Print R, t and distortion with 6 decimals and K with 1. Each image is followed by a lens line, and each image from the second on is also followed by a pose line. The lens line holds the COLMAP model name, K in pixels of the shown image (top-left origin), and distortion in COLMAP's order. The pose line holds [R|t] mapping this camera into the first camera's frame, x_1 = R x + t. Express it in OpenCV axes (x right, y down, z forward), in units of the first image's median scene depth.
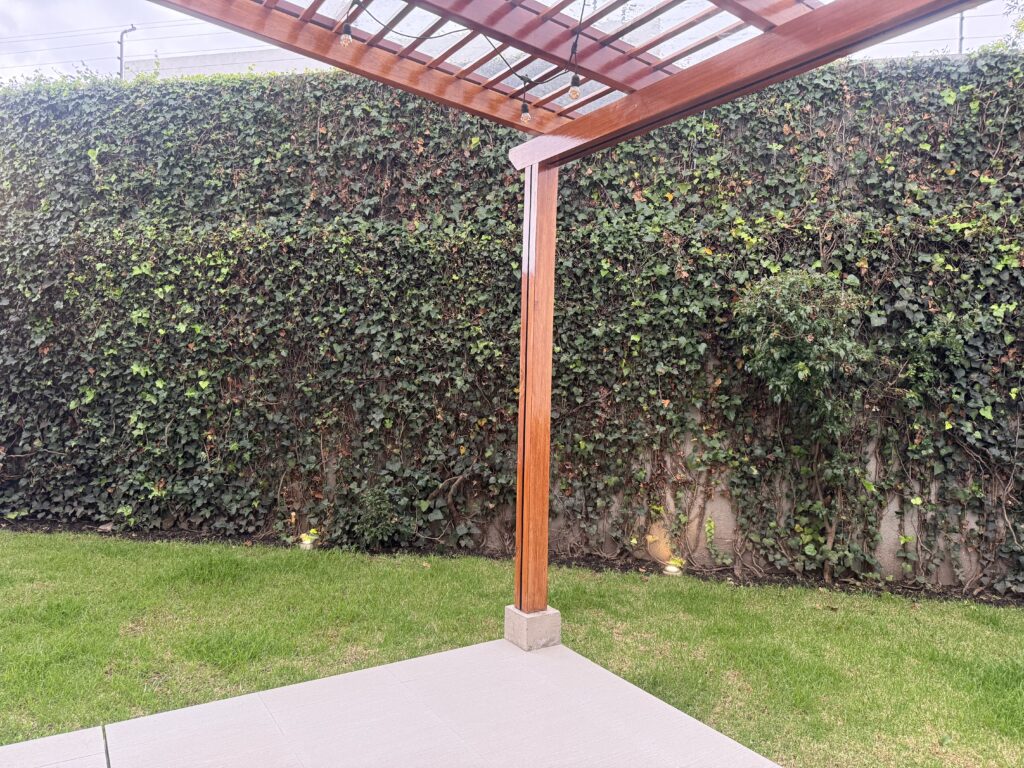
lens RADIAL K [[718.8, 0, 512.0], [0, 718.8, 384.0], [0, 0, 1]] dist [0.223206, -0.330930]
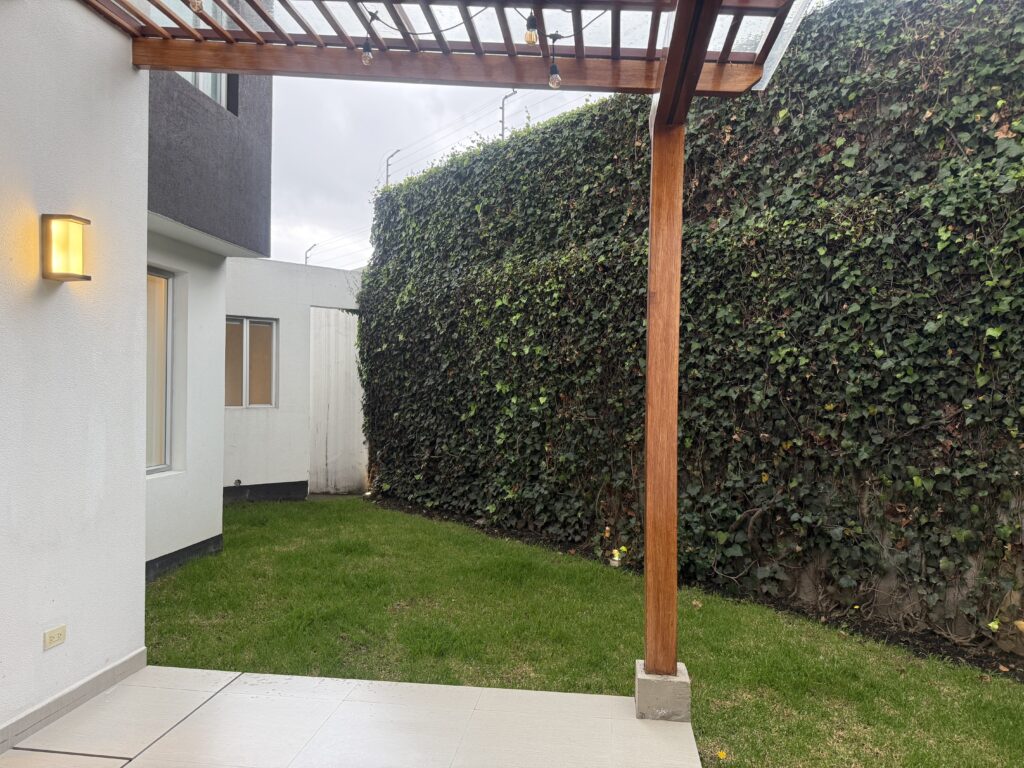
lens RADIAL K [[731.0, 0, 512.0], [0, 731.0, 384.0], [0, 0, 1]] dist [0.086903, -0.095499]
pose [[0.765066, -0.015666, -0.643761, 0.261783], [-0.000099, 0.999701, -0.024446, 0.003354], [0.643952, 0.018767, 0.764836, 0.147606]]
